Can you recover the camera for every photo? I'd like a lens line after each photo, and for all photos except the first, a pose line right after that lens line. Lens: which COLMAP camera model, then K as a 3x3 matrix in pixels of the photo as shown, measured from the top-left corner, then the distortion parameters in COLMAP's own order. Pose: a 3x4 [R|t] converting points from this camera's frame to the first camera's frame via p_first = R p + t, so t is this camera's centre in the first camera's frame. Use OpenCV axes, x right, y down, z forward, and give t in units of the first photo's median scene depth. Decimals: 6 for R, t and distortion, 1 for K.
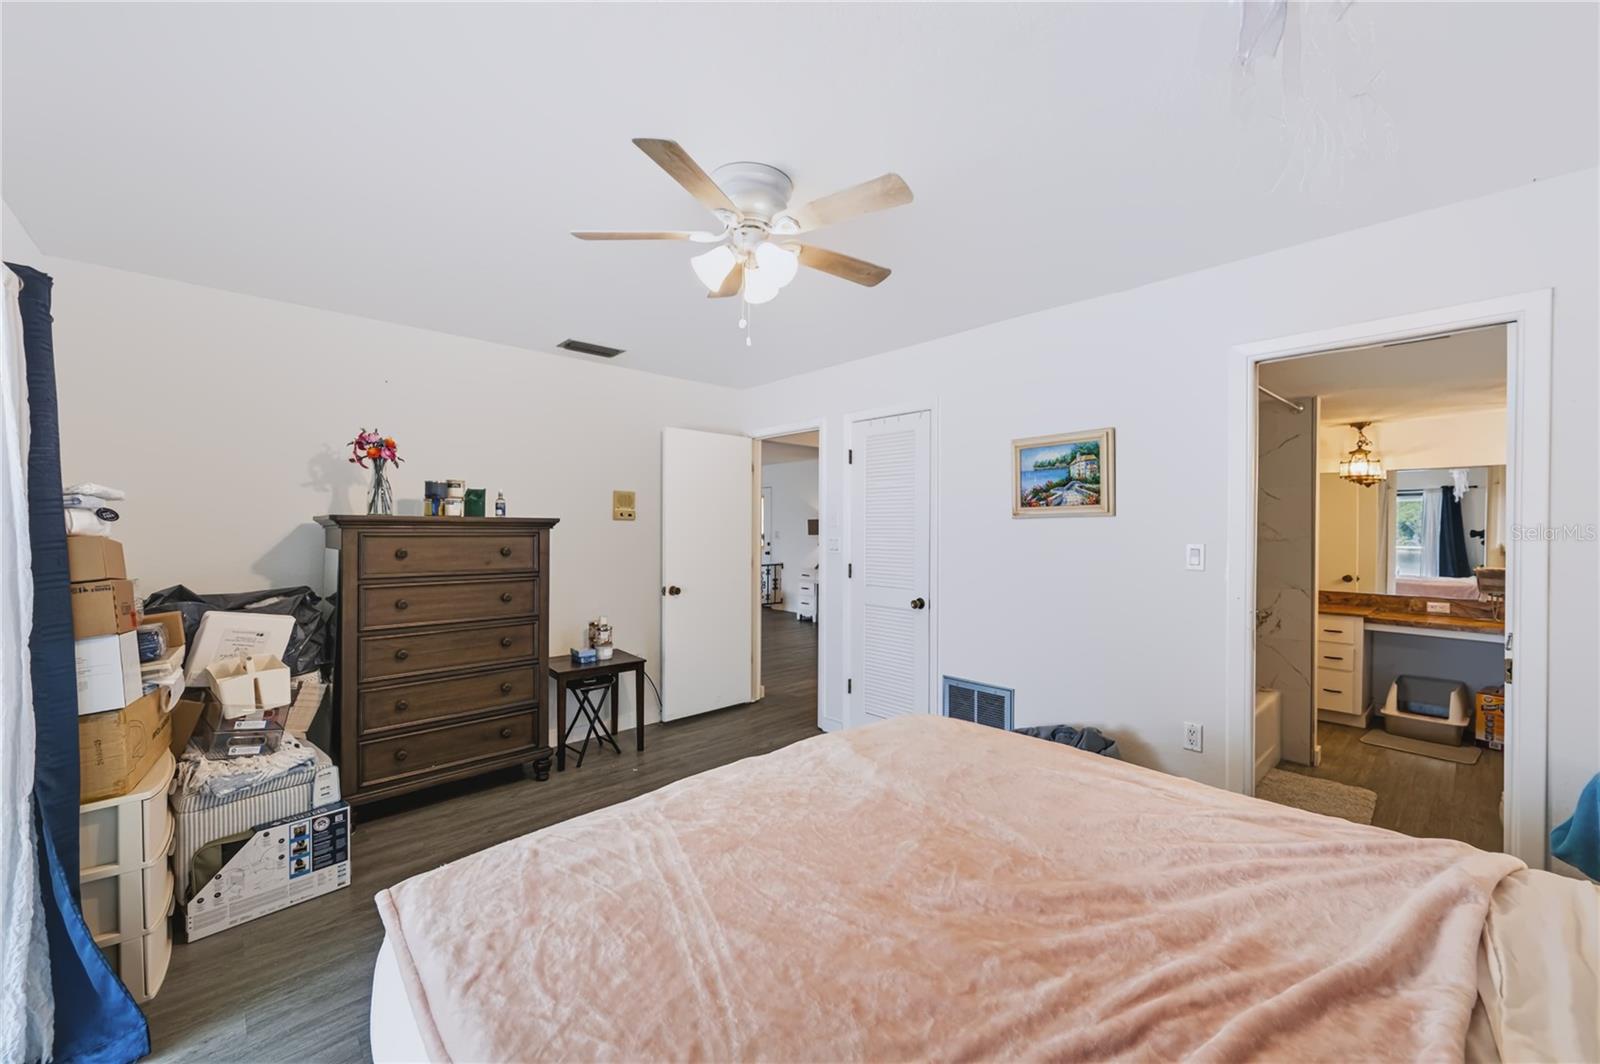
lens RADIAL K [[630.2, 0, 803.1], [0, 630.2, 534.7], [0, 0, 1]] dist [0.000467, -0.000279]
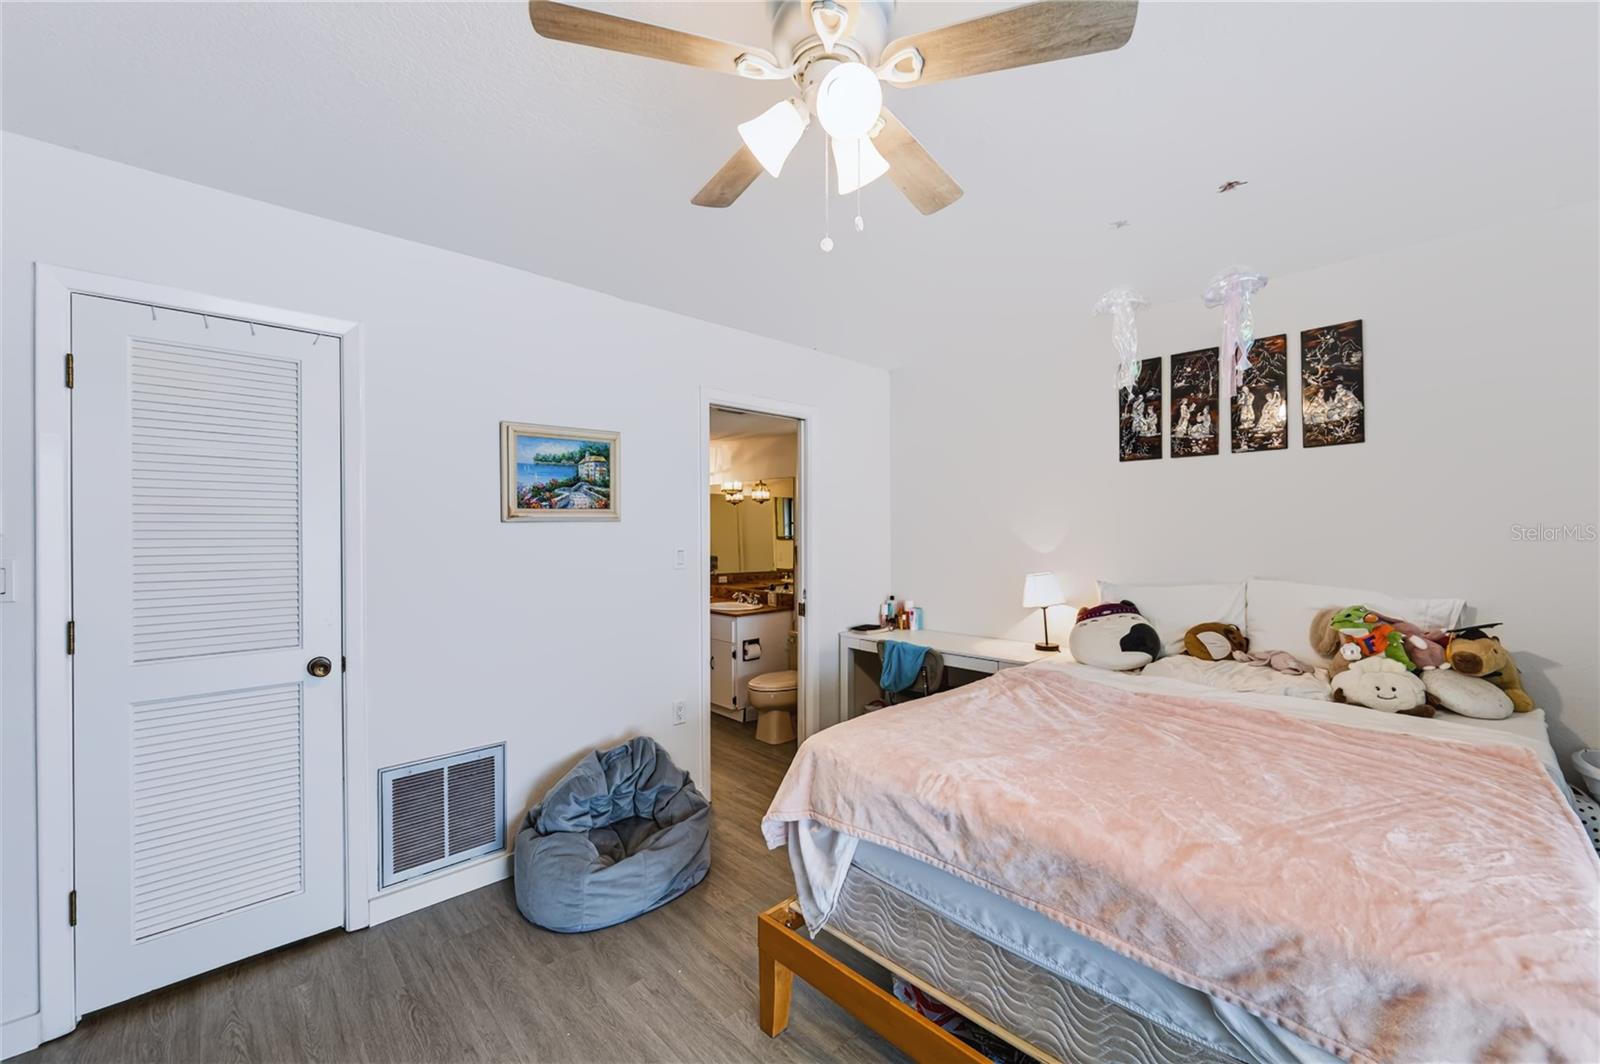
lens RADIAL K [[630.2, 0, 800.4], [0, 630.2, 533.0], [0, 0, 1]] dist [0.000467, -0.000279]
pose [[-0.001233, -0.004210, 0.999990, -0.476488], [0.015421, 0.999872, 0.004229, -0.010429], [-0.999880, 0.015426, -0.001168, 0.679554]]
